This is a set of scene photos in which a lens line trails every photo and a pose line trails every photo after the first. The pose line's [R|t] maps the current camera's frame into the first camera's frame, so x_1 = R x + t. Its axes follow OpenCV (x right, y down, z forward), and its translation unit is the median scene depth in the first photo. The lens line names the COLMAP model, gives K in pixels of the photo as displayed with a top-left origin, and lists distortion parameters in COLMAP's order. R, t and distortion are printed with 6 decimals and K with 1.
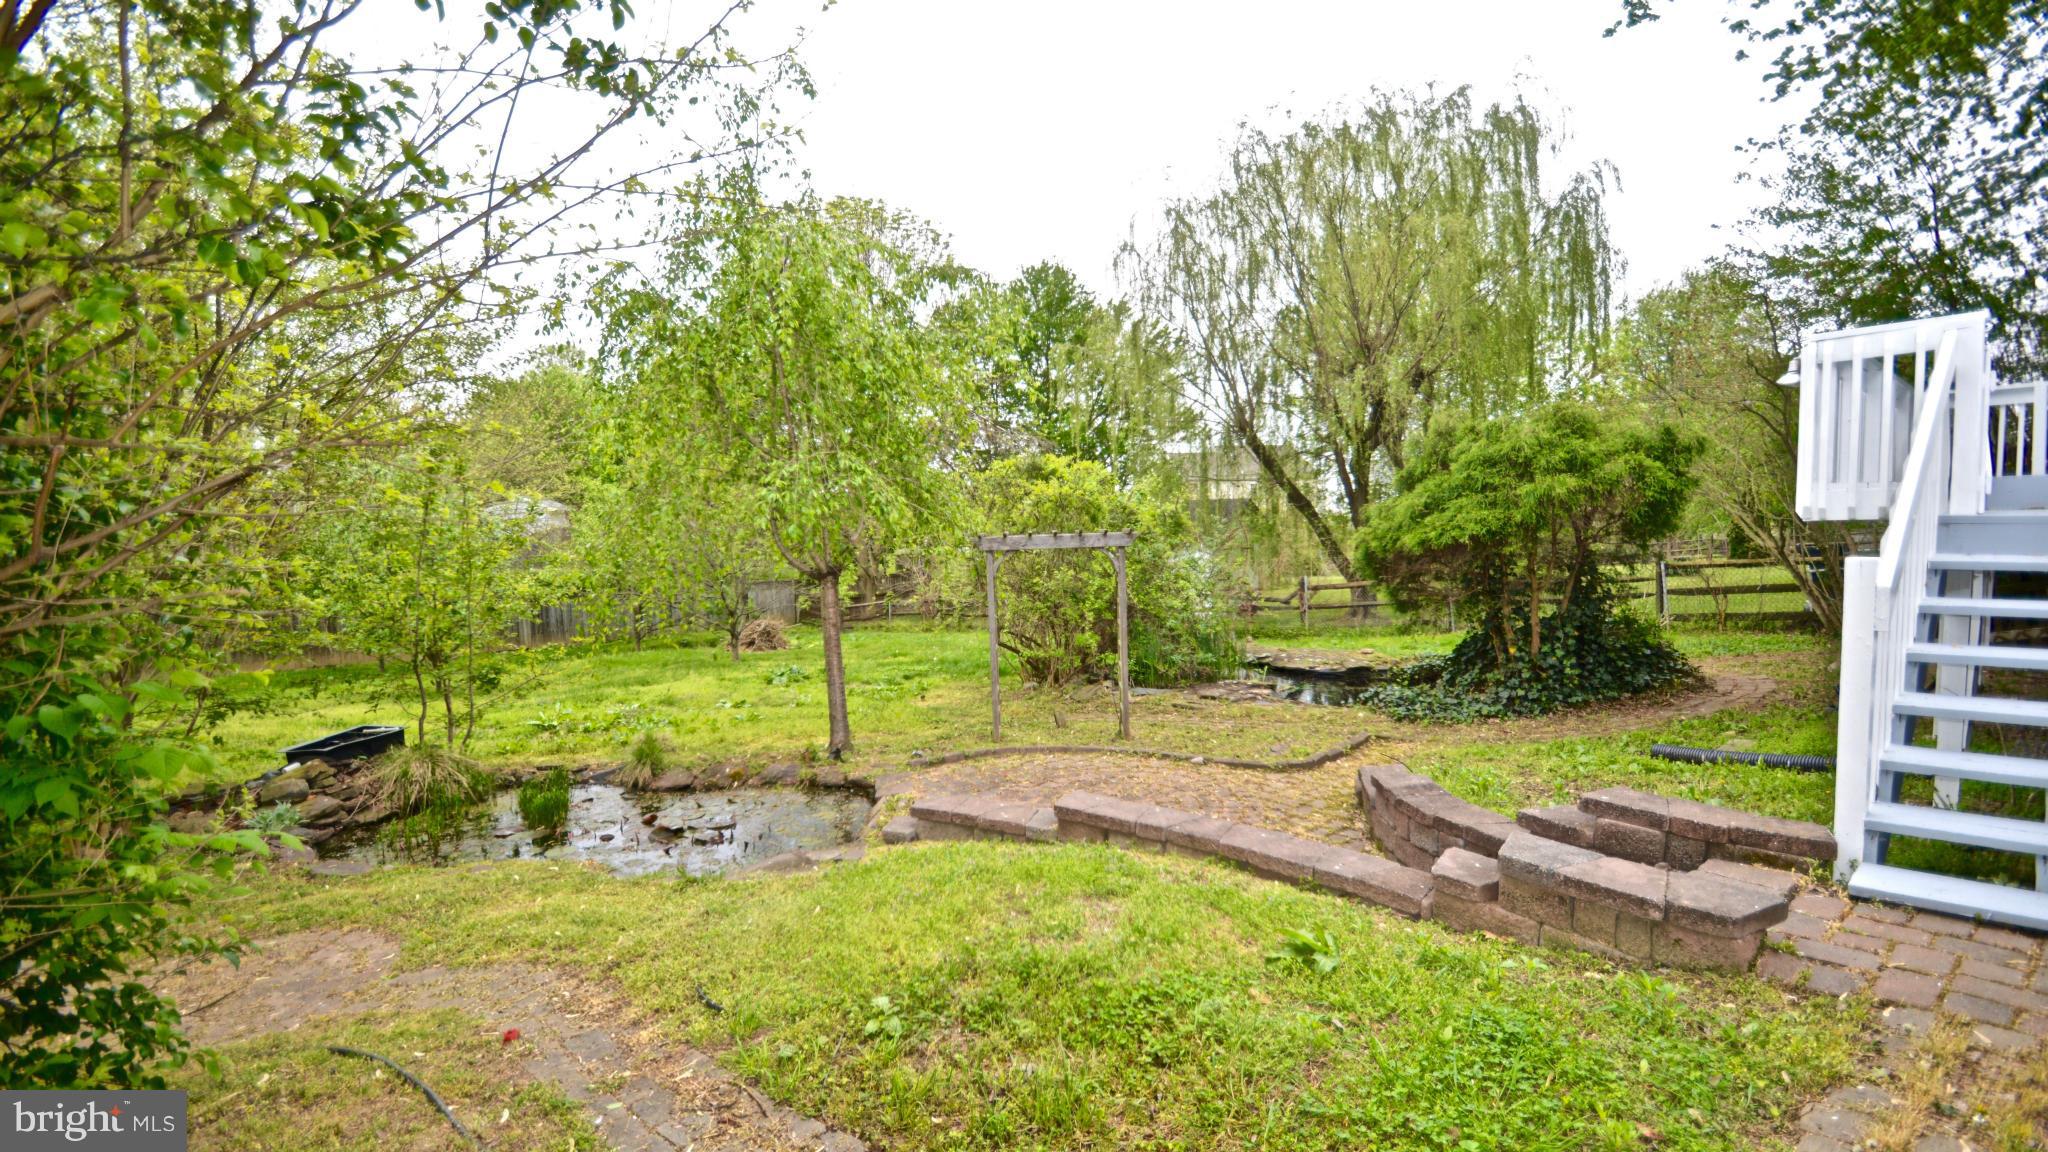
lens RADIAL K [[918.4, 0, 1023.4], [0, 918.4, 595.8], [0, 0, 1]] dist [0.000426, -0.000239]
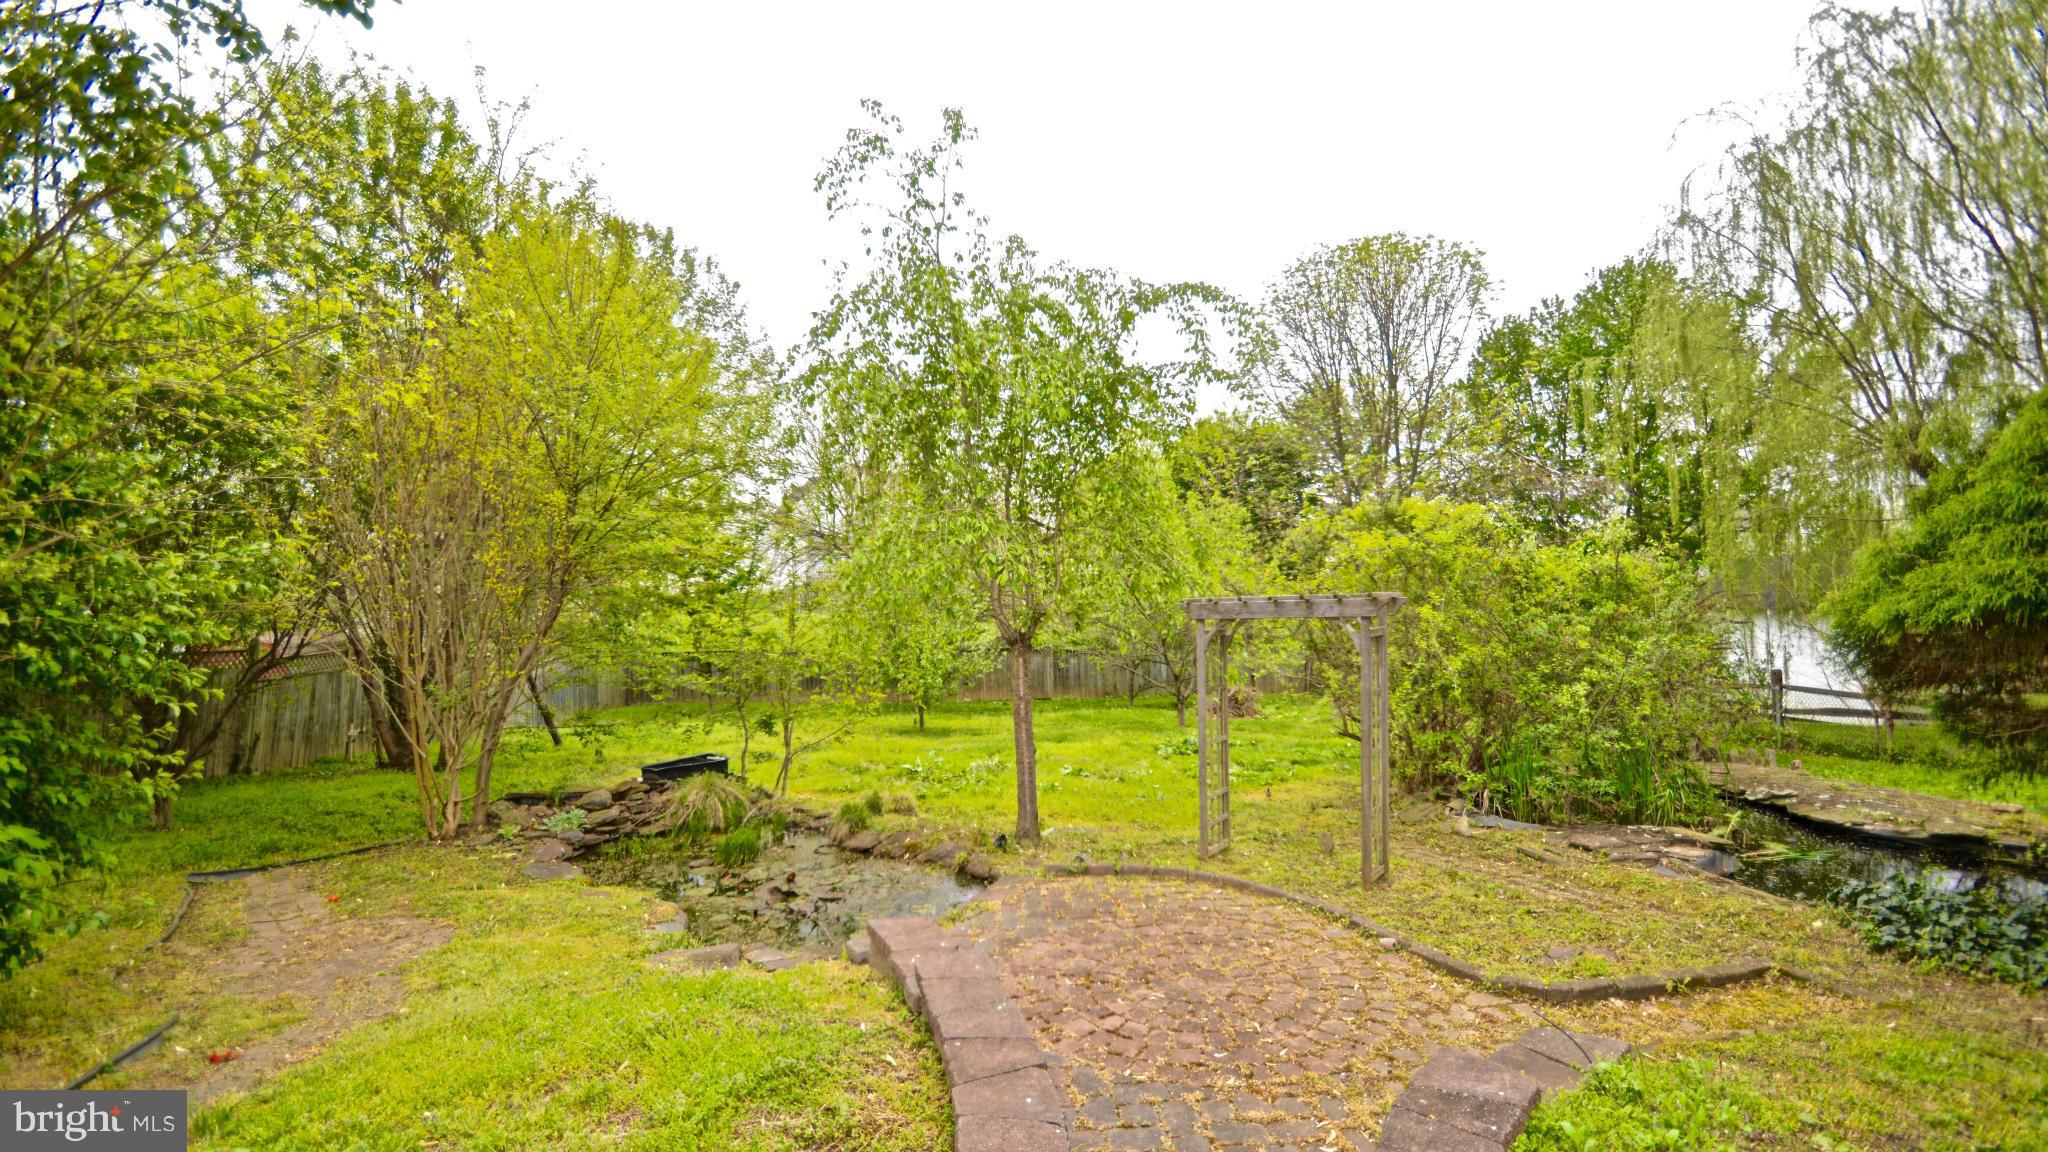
lens RADIAL K [[918.4, 0, 1023.4], [0, 918.4, 595.8], [0, 0, 1]] dist [0.000426, -0.000239]
pose [[0.804051, 0.006652, -0.594523, 0.331779], [-0.047245, 0.997490, -0.052735, -0.019560], [0.592680, 0.070490, 0.802348, 0.268347]]
